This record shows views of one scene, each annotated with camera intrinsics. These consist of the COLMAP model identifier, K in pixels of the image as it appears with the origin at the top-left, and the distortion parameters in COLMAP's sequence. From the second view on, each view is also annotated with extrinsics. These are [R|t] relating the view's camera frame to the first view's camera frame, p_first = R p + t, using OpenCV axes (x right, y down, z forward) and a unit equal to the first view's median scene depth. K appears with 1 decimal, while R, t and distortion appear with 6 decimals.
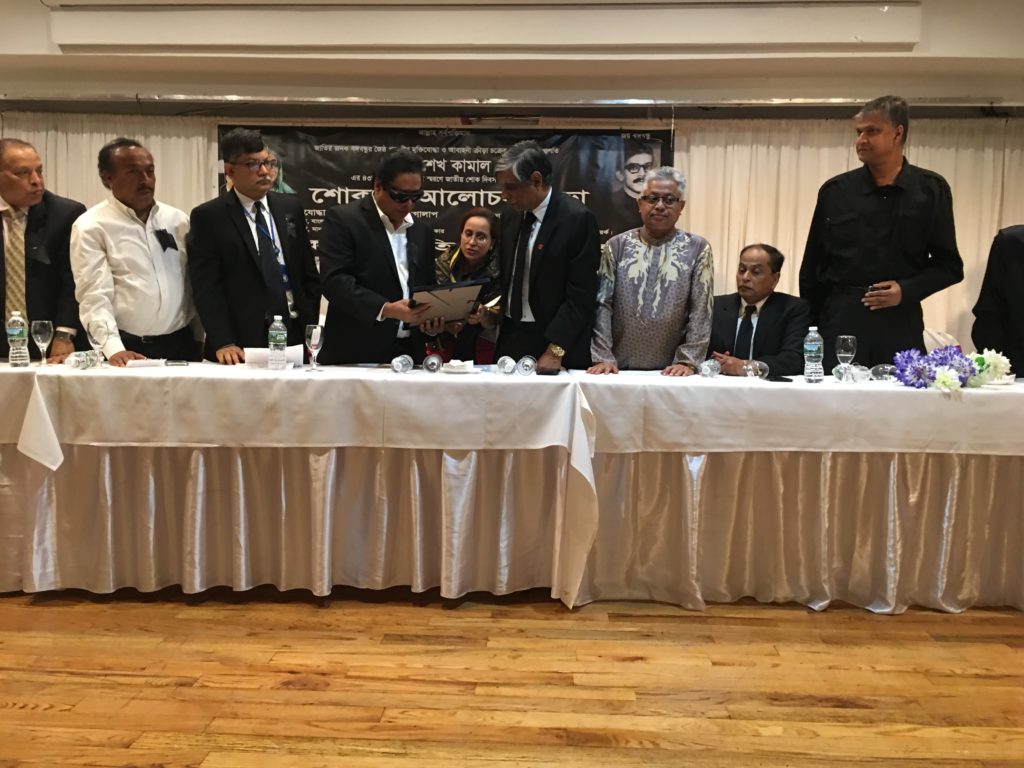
lens RADIAL K [[864.3, 0, 509.7], [0, 864.3, 378.5], [0, 0, 1]] dist [0.075321, -0.100652]
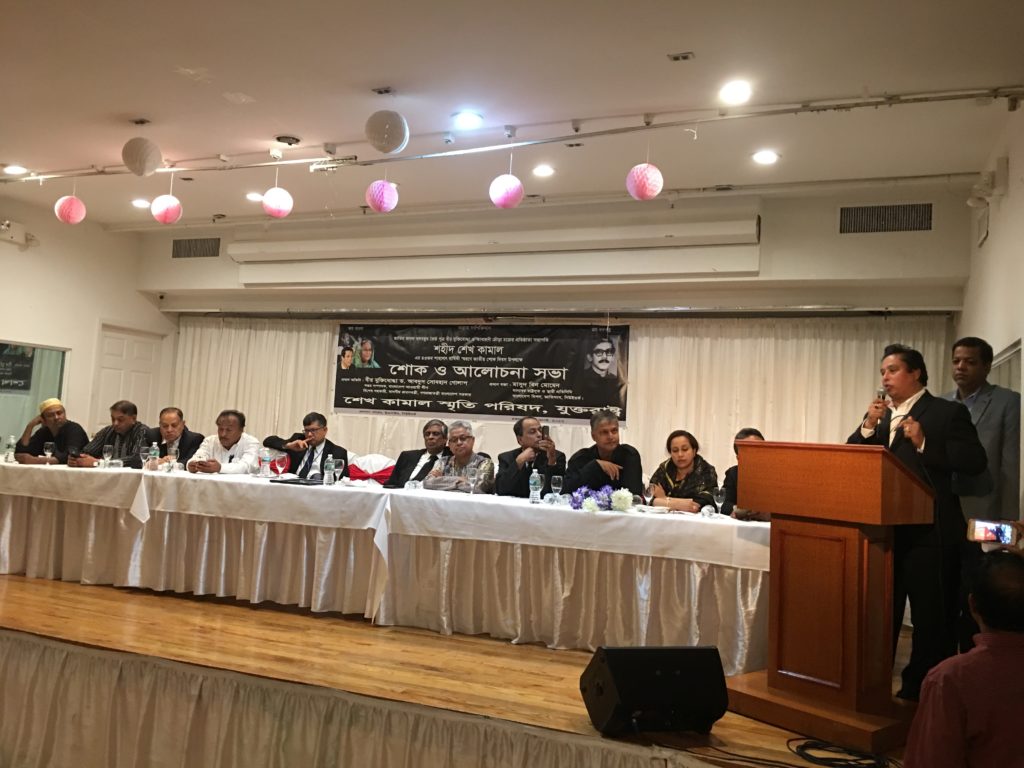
lens RADIAL K [[864.3, 0, 496.8], [0, 864.3, 369.5], [0, 0, 1]] dist [0.075321, -0.100652]
pose [[0.940090, 0.009793, -0.340786, 0.469167], [-0.066920, 0.985442, -0.156286, 0.009043], [0.334294, 0.169728, 0.927060, -0.324920]]
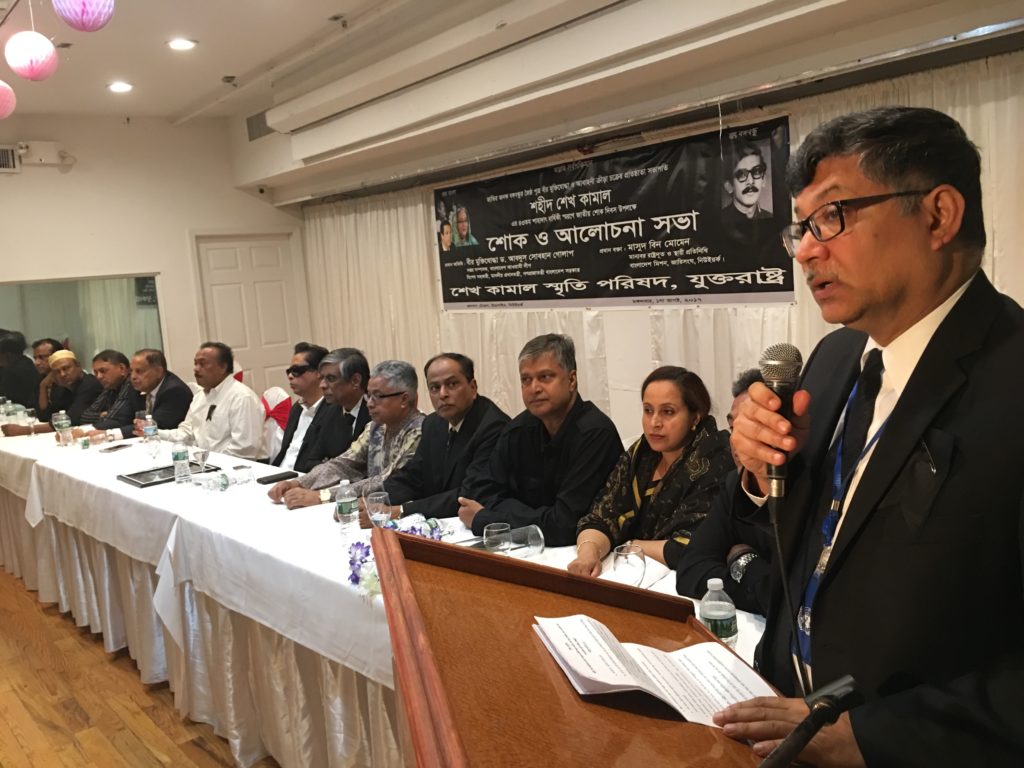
lens RADIAL K [[864.3, 0, 511.2], [0, 864.3, 377.8], [0, 0, 1]] dist [0.075321, -0.100652]
pose [[0.675473, 0.023454, -0.737011, 0.602860], [0.028252, 0.997937, 0.057650, -0.113545], [0.736843, -0.059763, 0.673417, 0.312015]]
